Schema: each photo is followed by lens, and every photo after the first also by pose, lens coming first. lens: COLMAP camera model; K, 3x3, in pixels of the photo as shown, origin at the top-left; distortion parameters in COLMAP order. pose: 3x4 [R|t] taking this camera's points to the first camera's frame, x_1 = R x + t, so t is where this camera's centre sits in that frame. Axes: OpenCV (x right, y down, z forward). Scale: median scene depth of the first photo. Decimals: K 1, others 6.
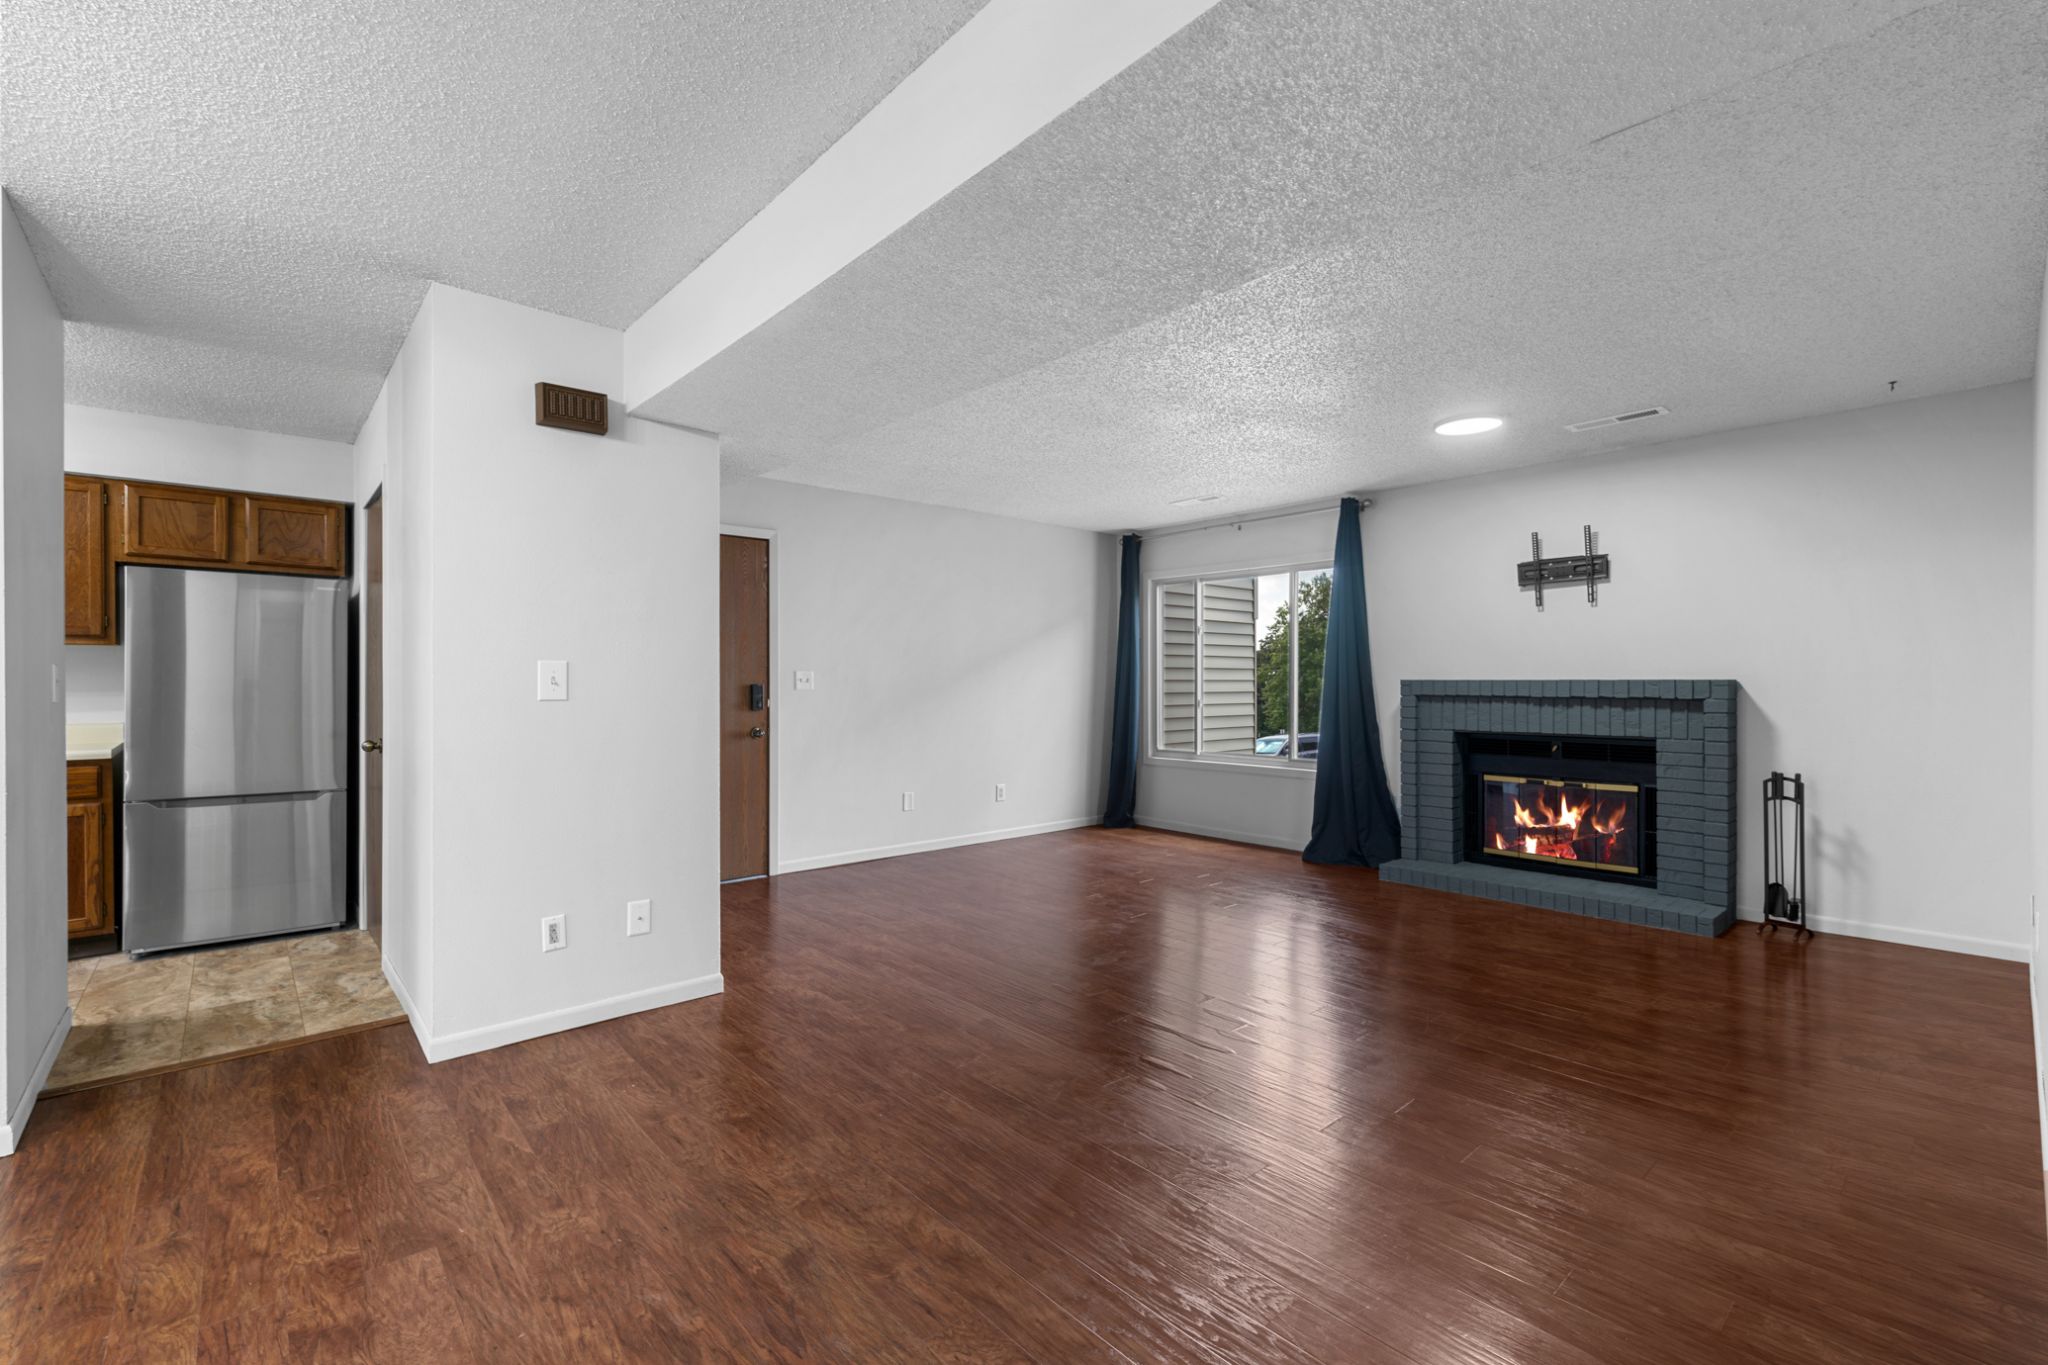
lens RADIAL K [[896.9, 0, 1031.4], [0, 896.9, 689.3], [0, 0, 1]] dist [0.002393, -0.000401]
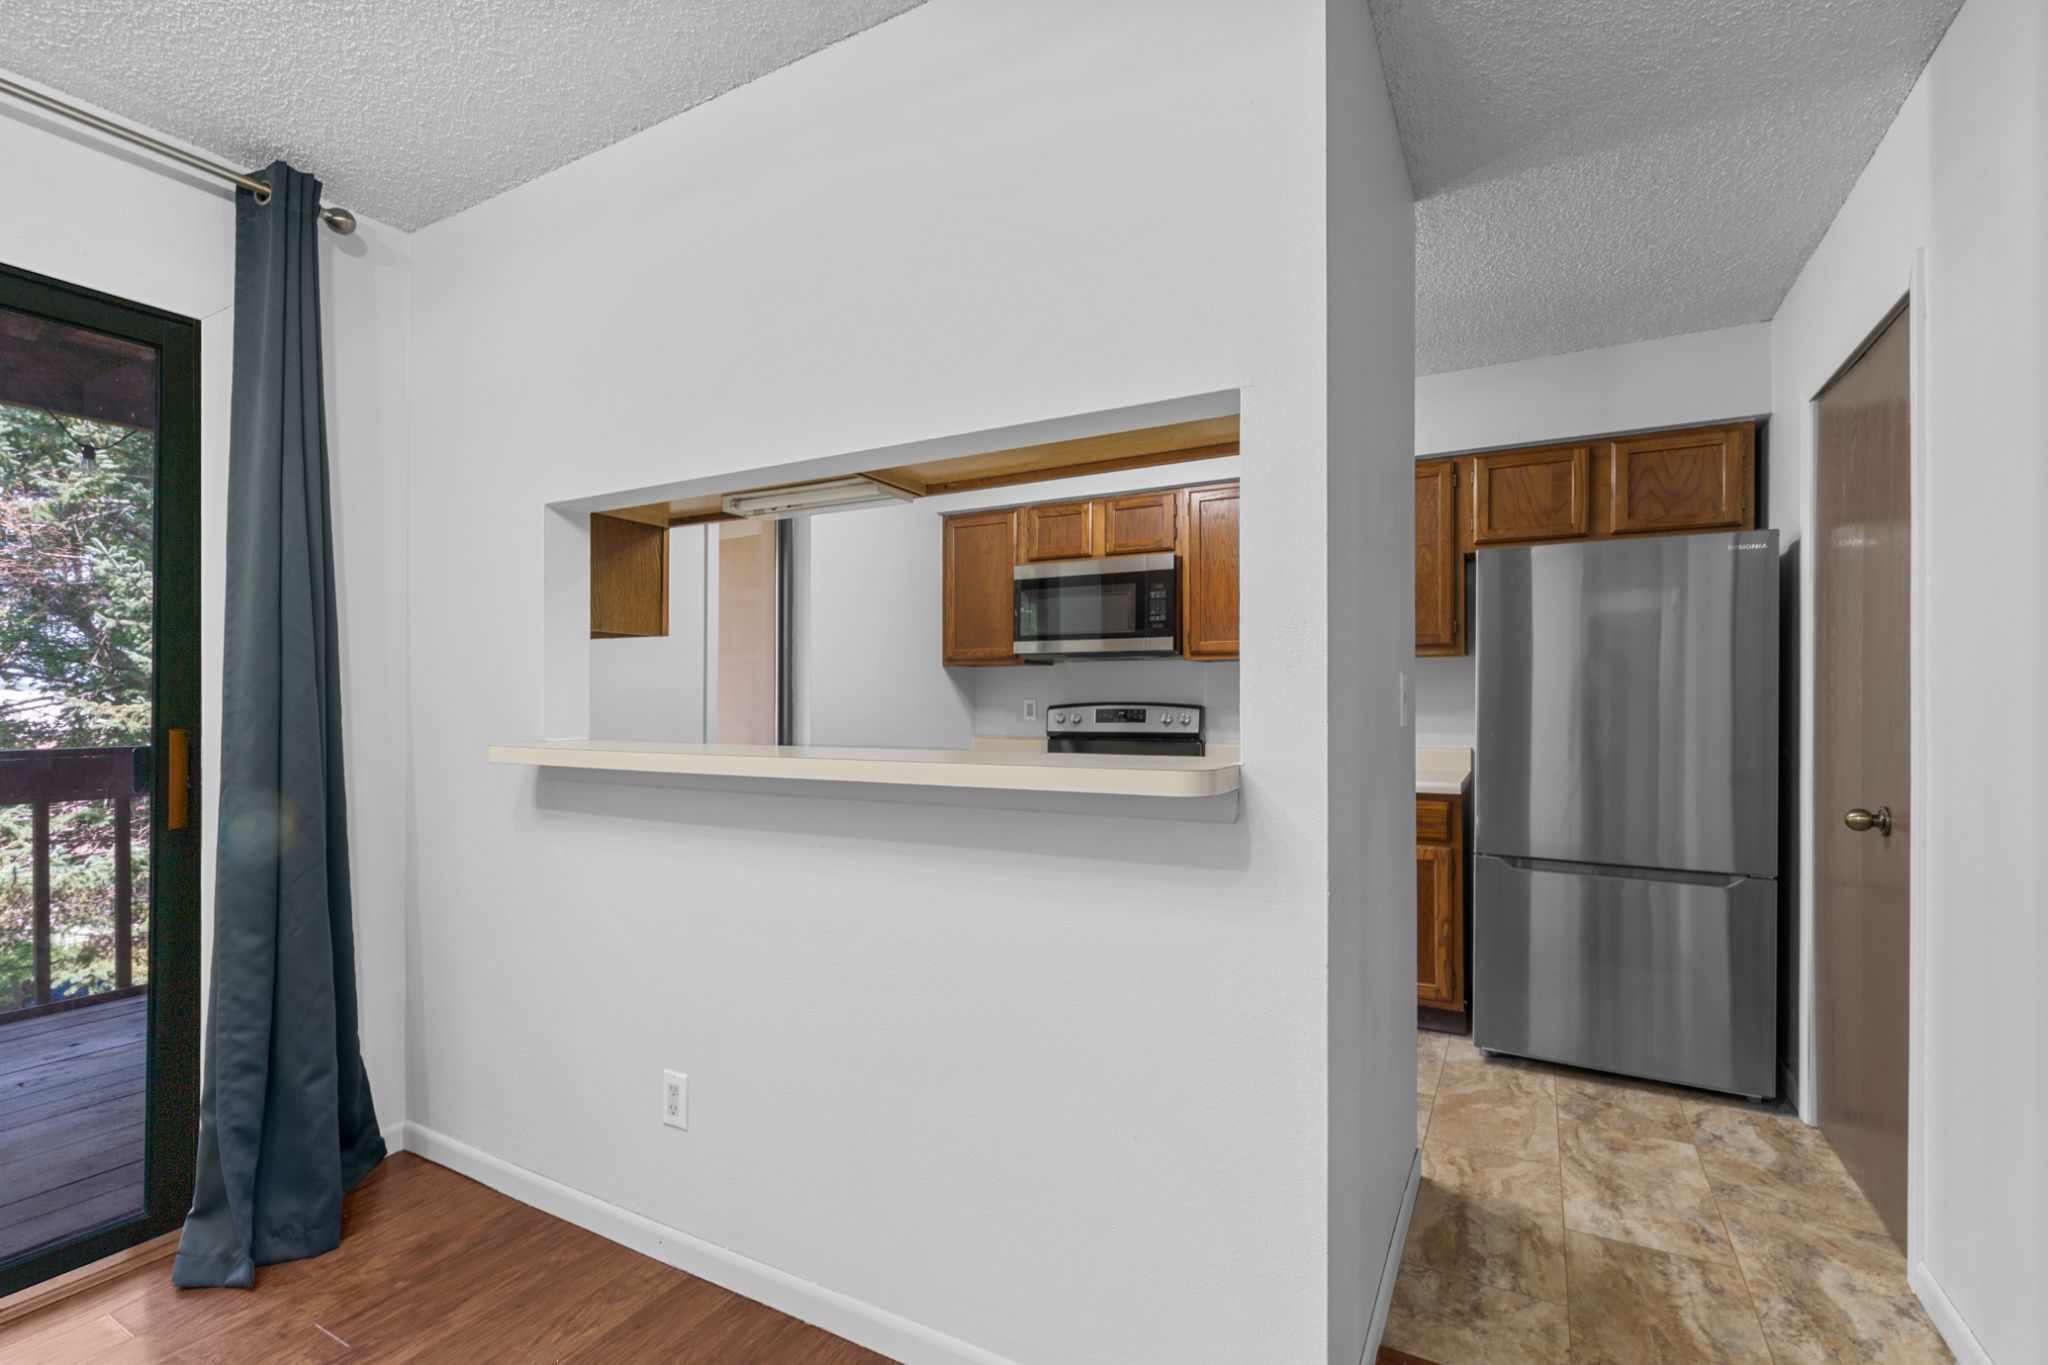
lens RADIAL K [[896.9, 0, 983.2], [0, 896.9, 715.9], [0, 0, 1]] dist [0.002393, -0.000401]
pose [[0.290137, 0.006877, -0.956961, -0.353554], [0.001575, 0.999969, 0.007664, 0.001898], [0.956984, -0.003731, 0.290117, 0.333891]]
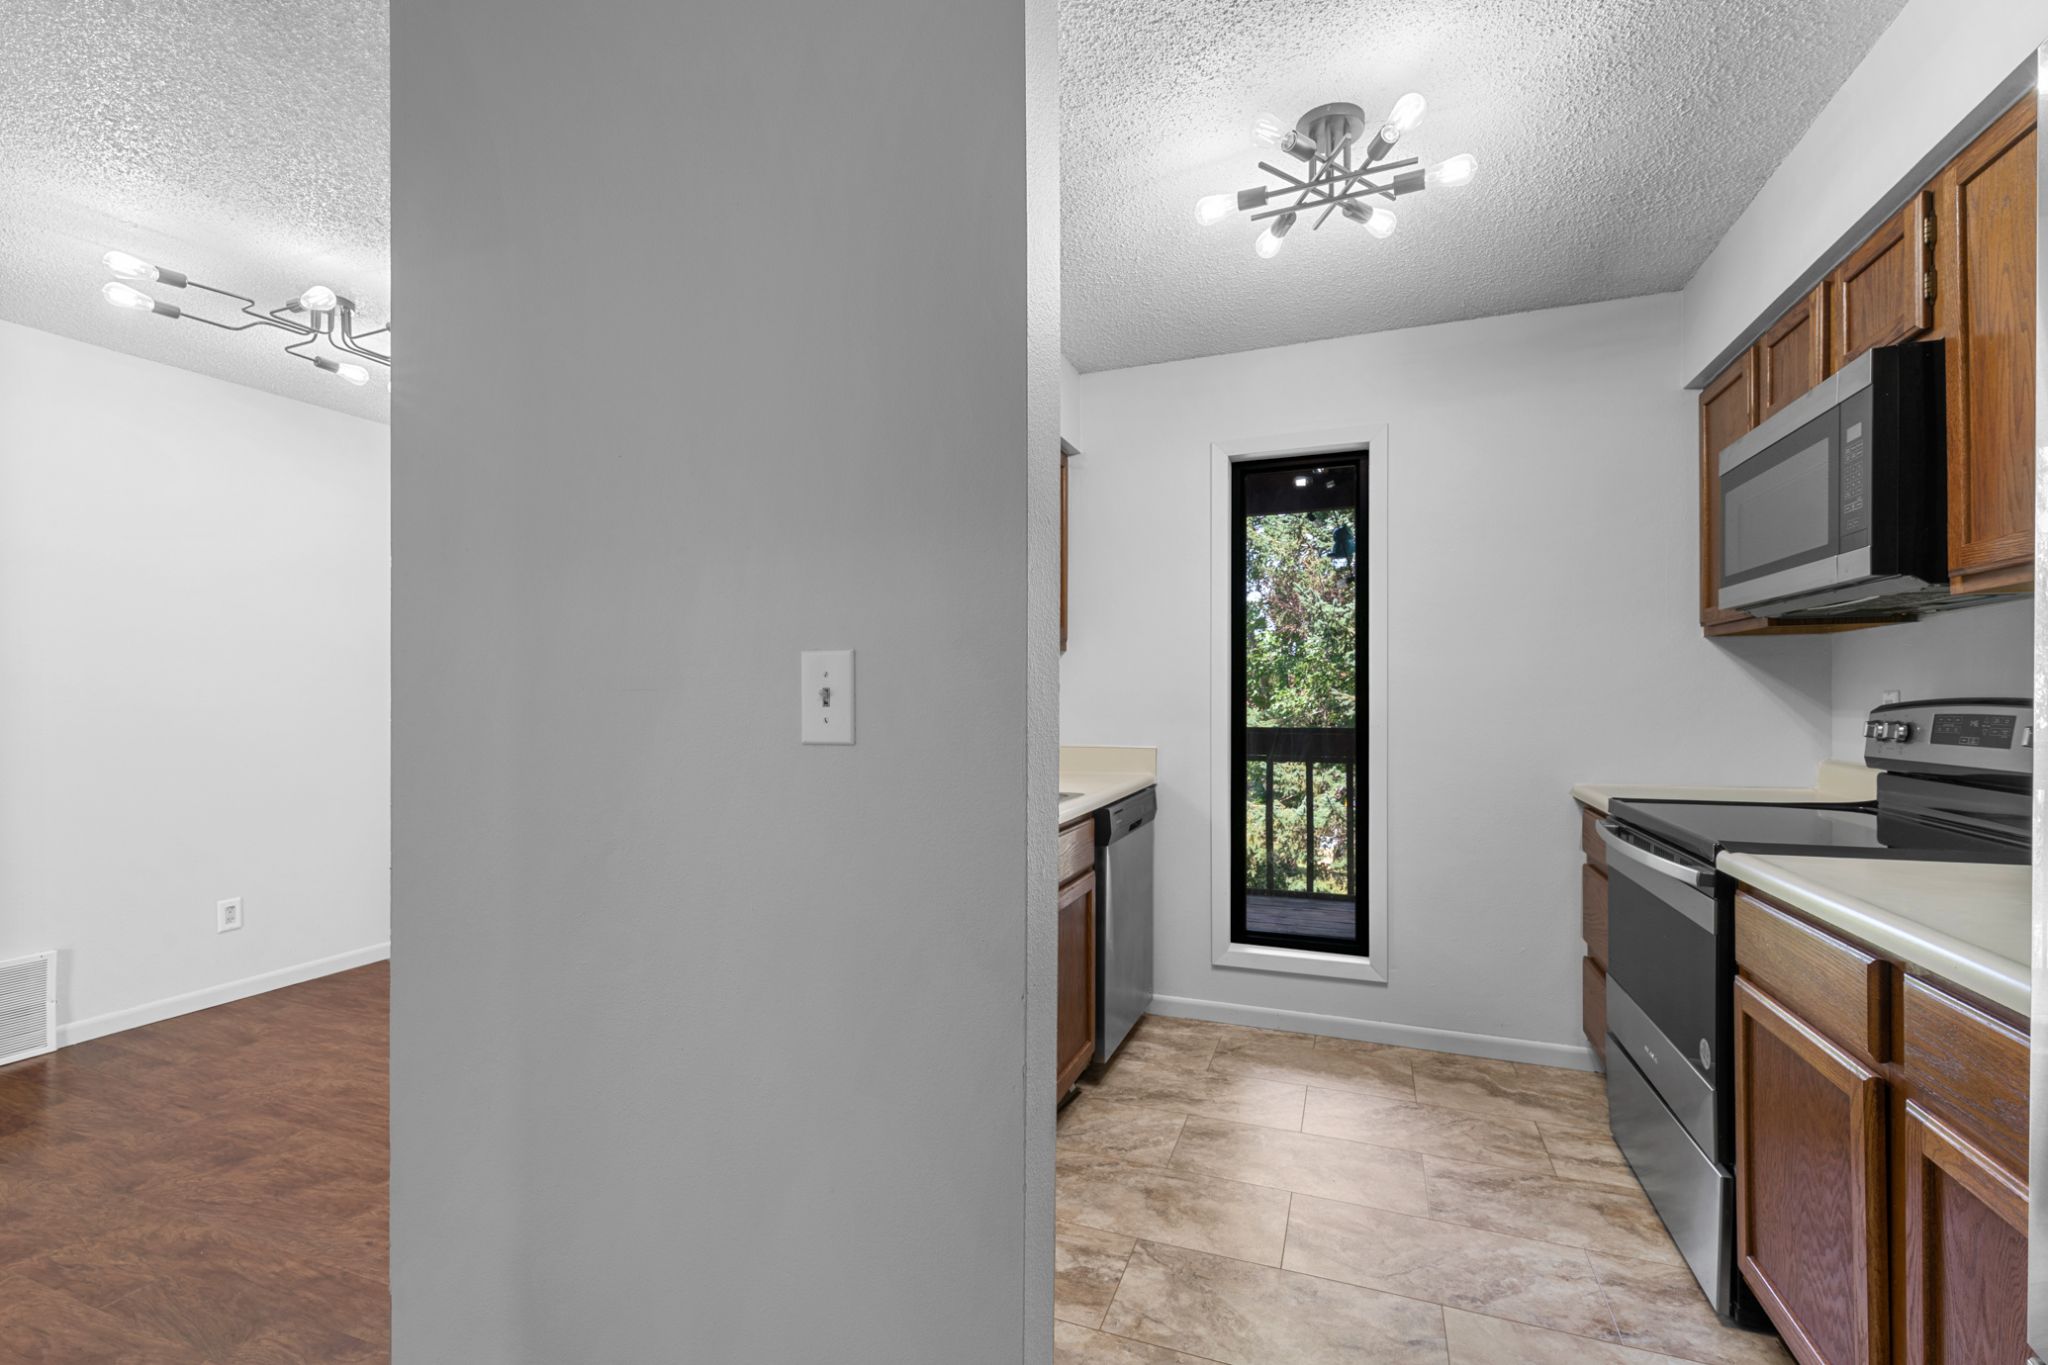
lens RADIAL K [[896.9, 0, 993.6], [0, 896.9, 694.1], [0, 0, 1]] dist [0.002393, -0.000401]
pose [[-0.901340, -0.006078, -0.433070, -0.651603], [-0.005230, 0.999981, -0.003147, -0.003691], [0.433081, -0.000572, -0.901355, 0.954557]]
